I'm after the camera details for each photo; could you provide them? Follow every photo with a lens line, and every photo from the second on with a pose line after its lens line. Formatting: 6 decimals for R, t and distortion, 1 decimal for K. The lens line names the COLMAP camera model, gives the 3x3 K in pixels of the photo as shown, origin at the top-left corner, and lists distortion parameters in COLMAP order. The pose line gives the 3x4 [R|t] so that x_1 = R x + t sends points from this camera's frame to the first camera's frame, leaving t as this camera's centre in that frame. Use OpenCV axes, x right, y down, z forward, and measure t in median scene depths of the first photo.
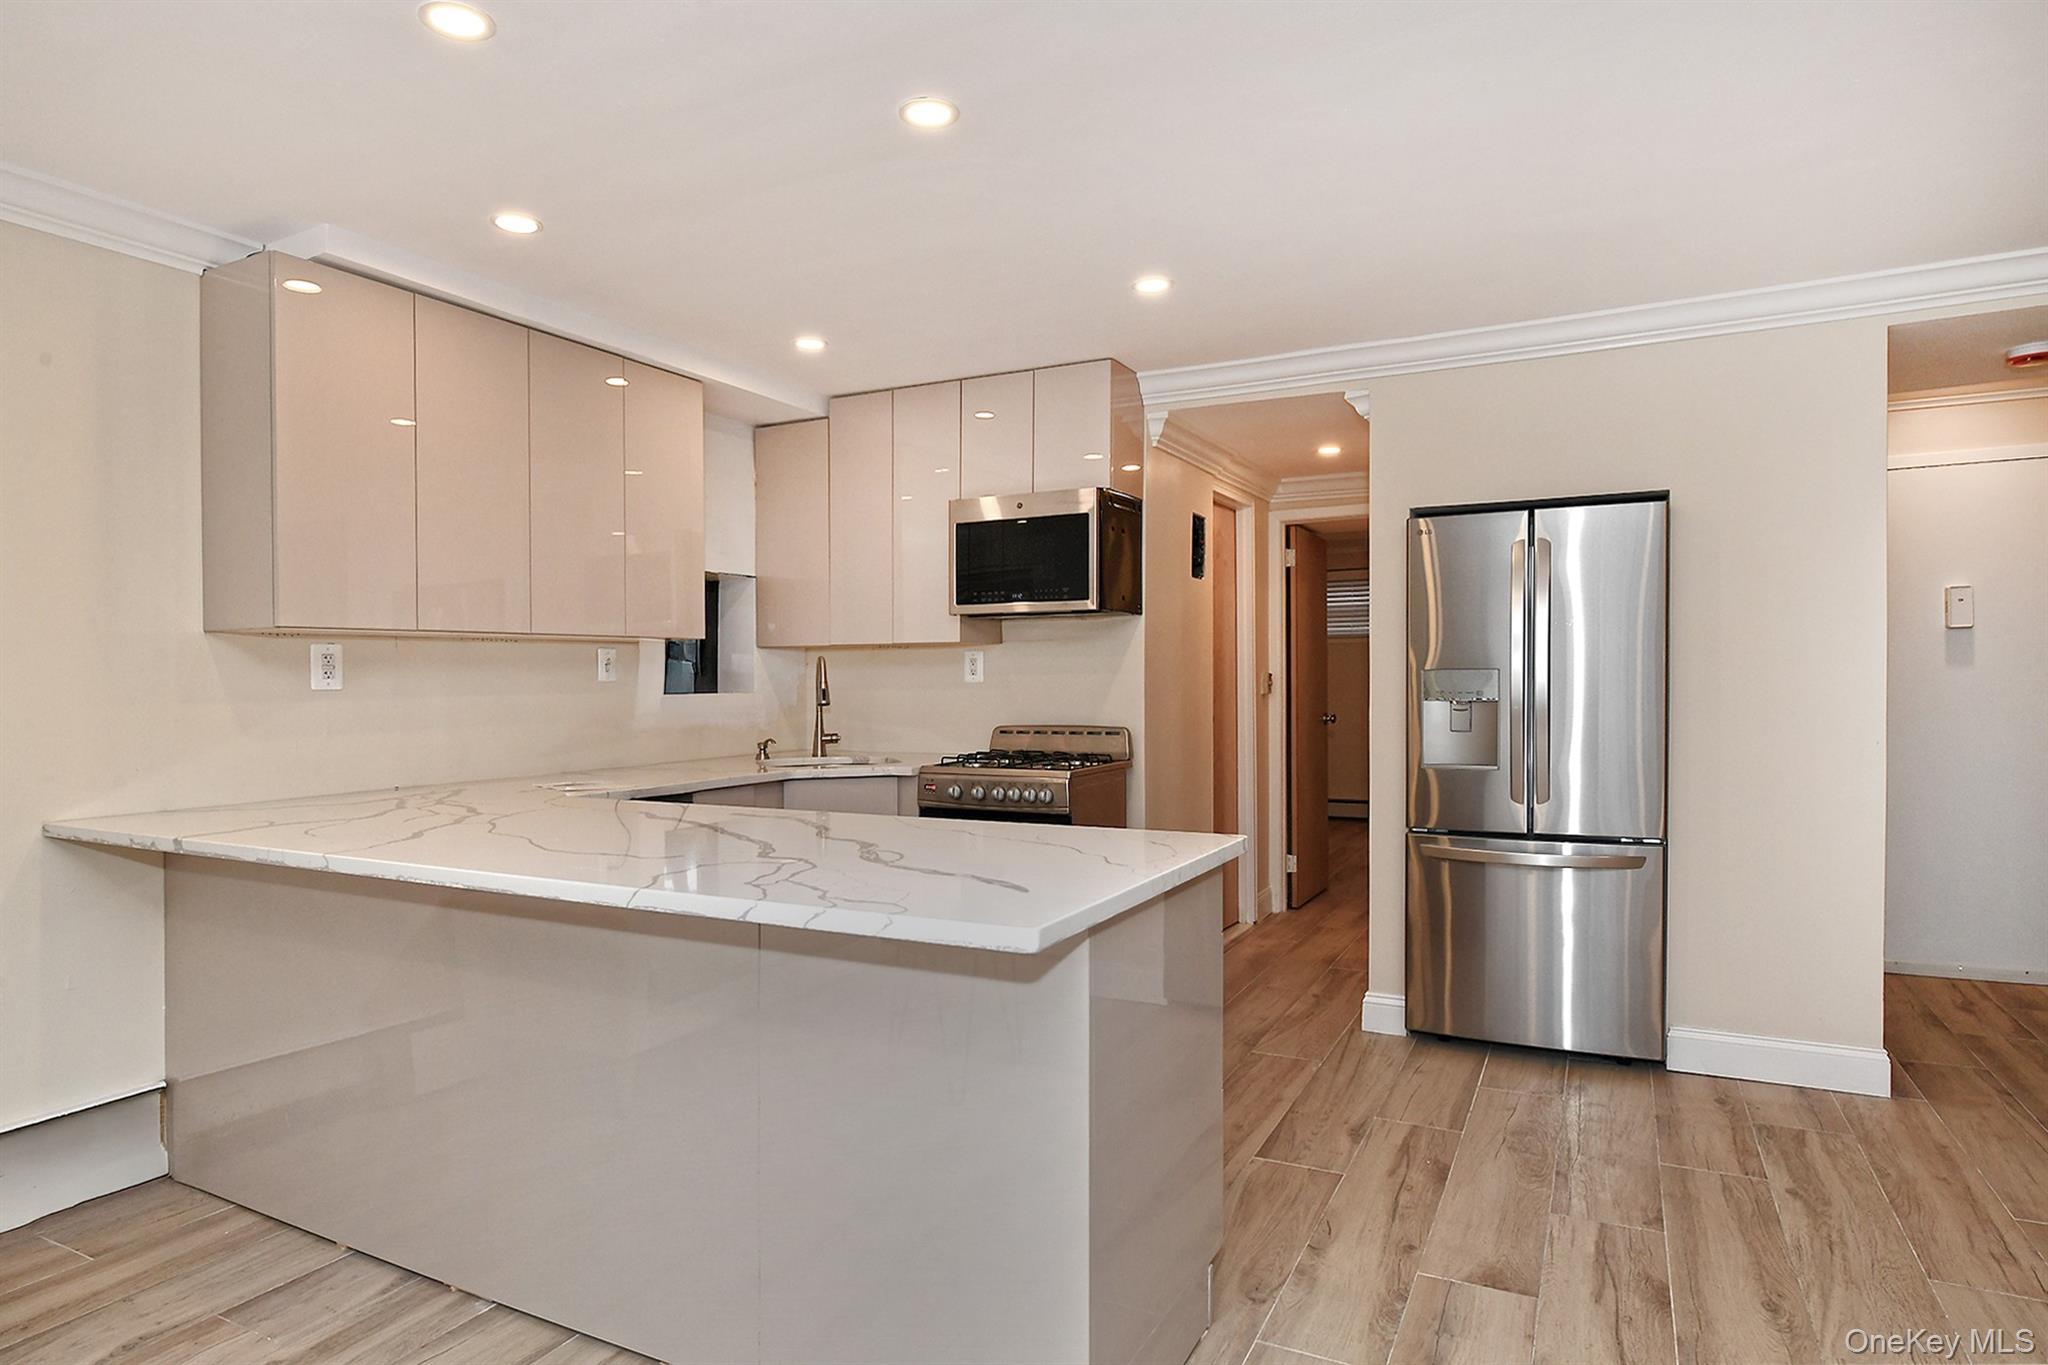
lens RADIAL K [[1173.6, 0, 1008.7], [0, 1173.6, 674.8], [0, 0, 1]] dist [-0.017694, 0.001639]
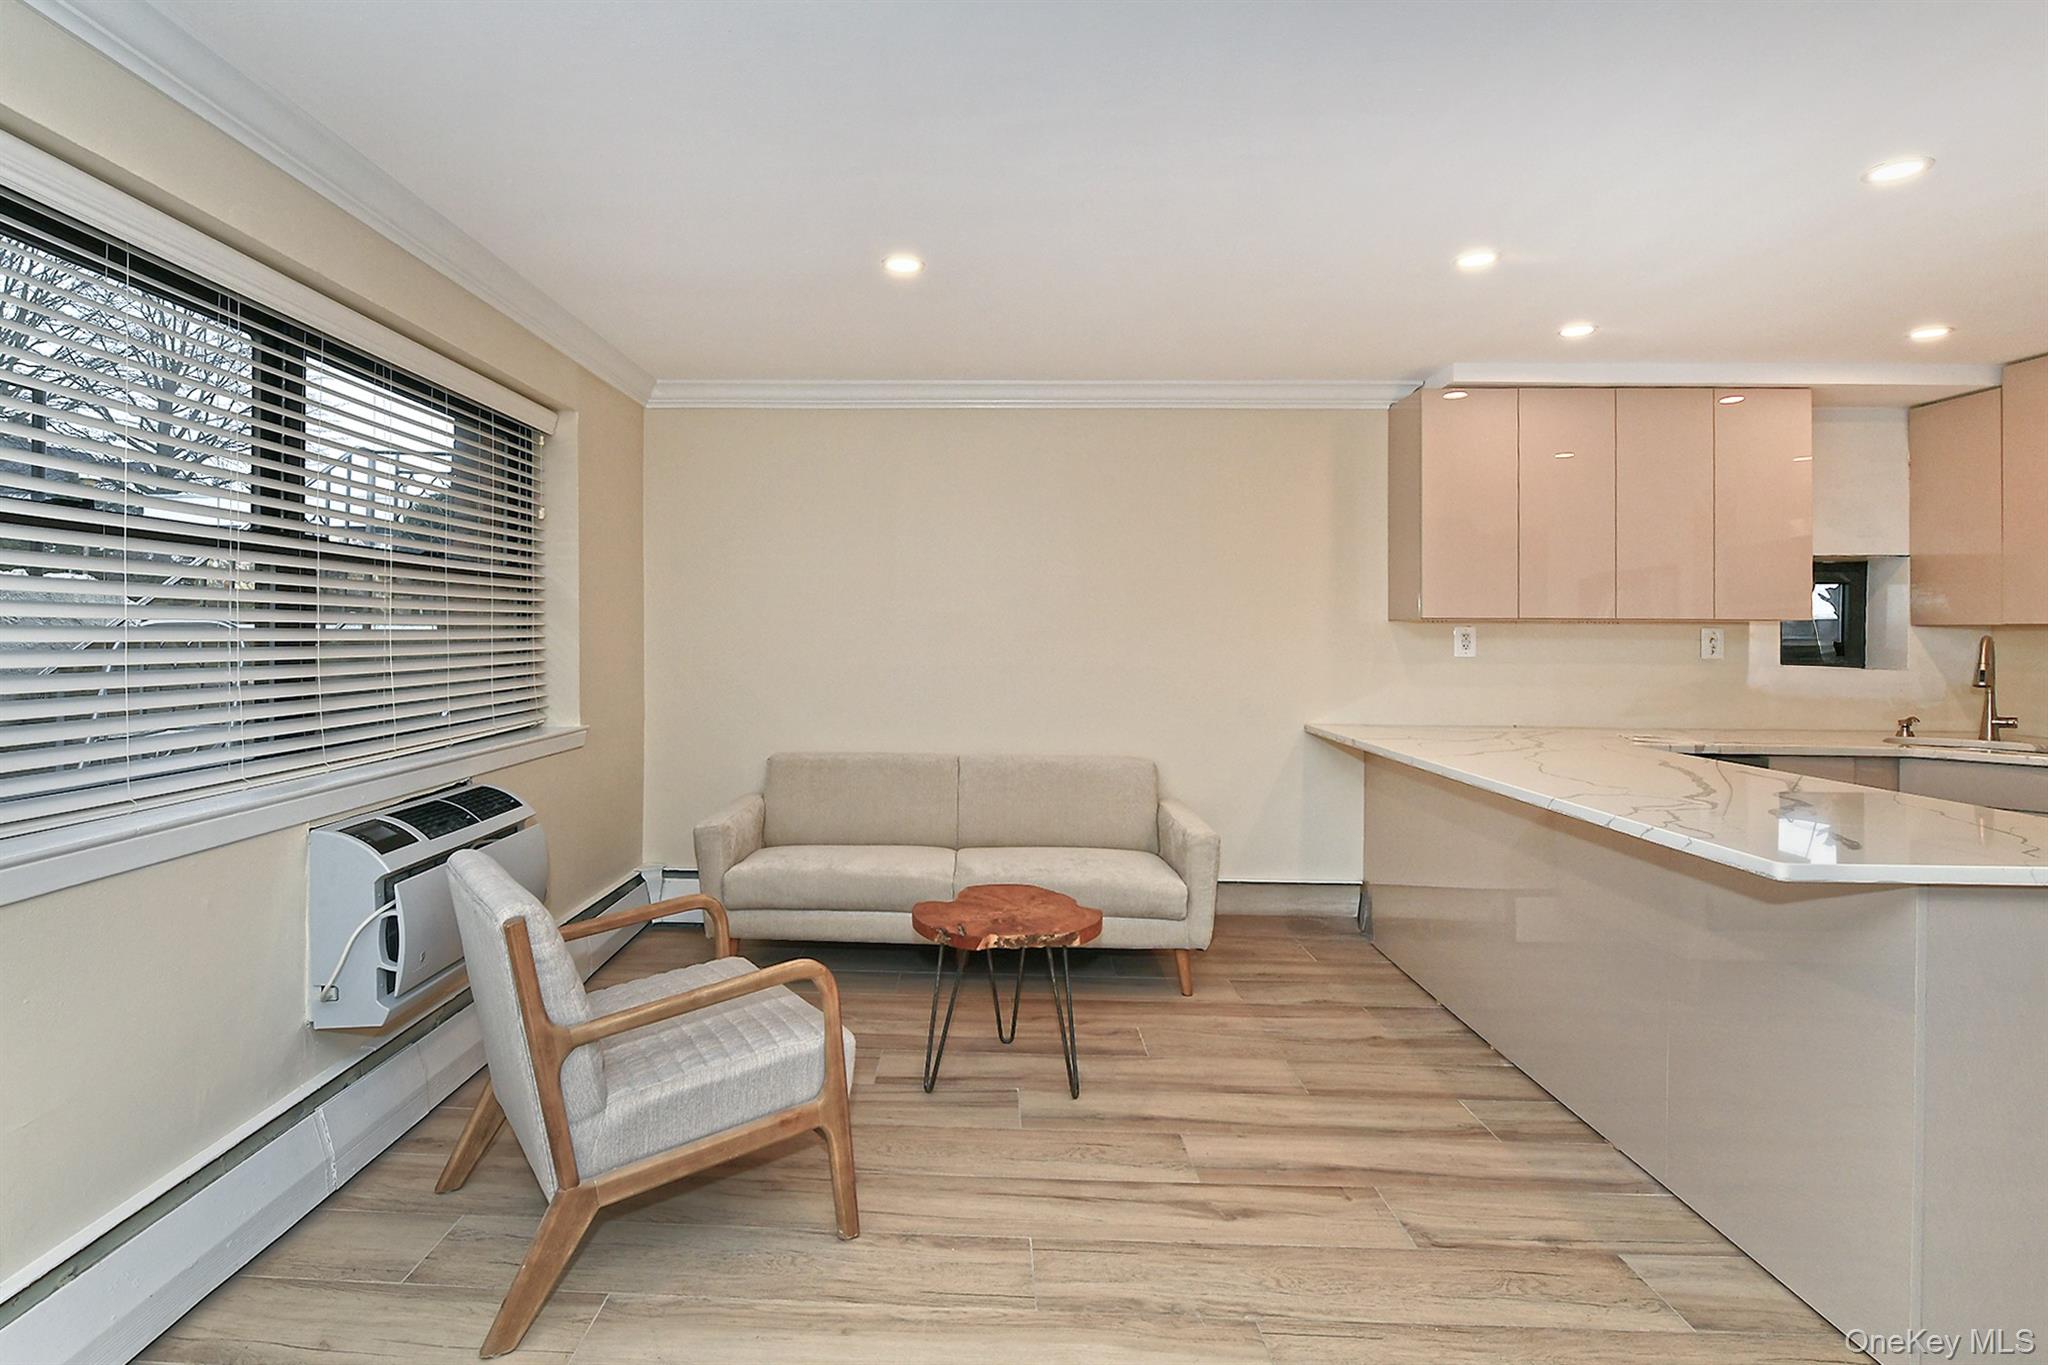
lens RADIAL K [[953.5, 0, 980.1], [0, 953.5, 615.7], [0, 0, 1]] dist [-0.001905, 0.000619]
pose [[0.456108, -0.002293, -0.889921, 0.175538], [-0.015407, 0.999826, -0.010472, -0.013073], [0.889791, 0.018487, 0.455994, -0.101290]]
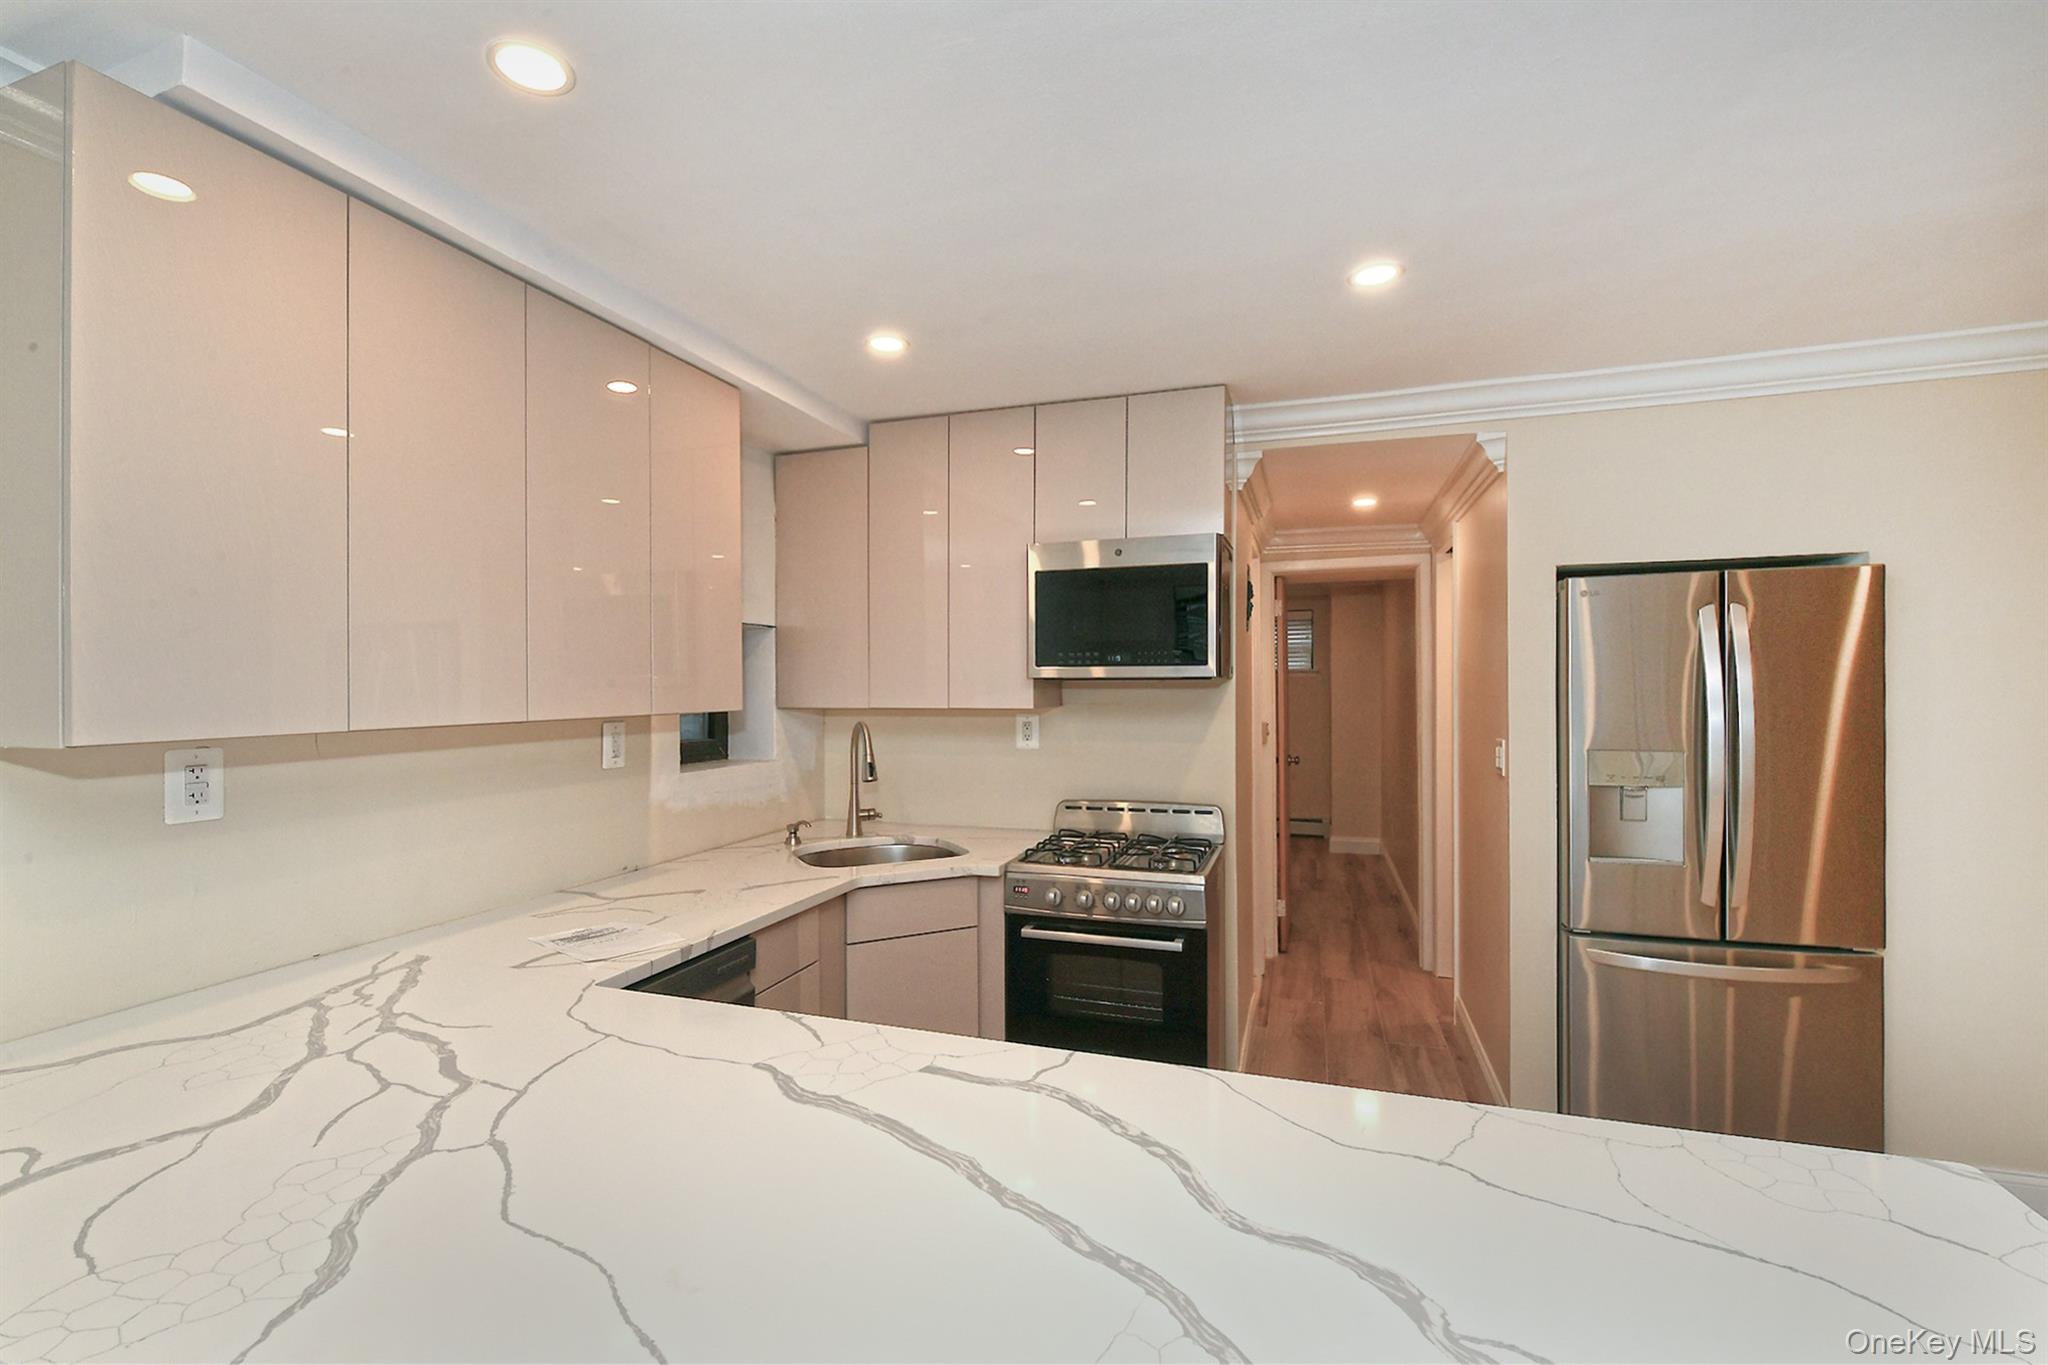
lens RADIAL K [[953.5, 0, 1009.1], [0, 953.5, 674.4], [0, 0, 1]] dist [-0.001905, 0.000619]
pose [[0.990425, 0.003983, 0.137991, -0.165804], [-0.002919, 0.999964, -0.007907, -0.050649], [-0.138018, 0.007429, 0.990402, 0.326044]]
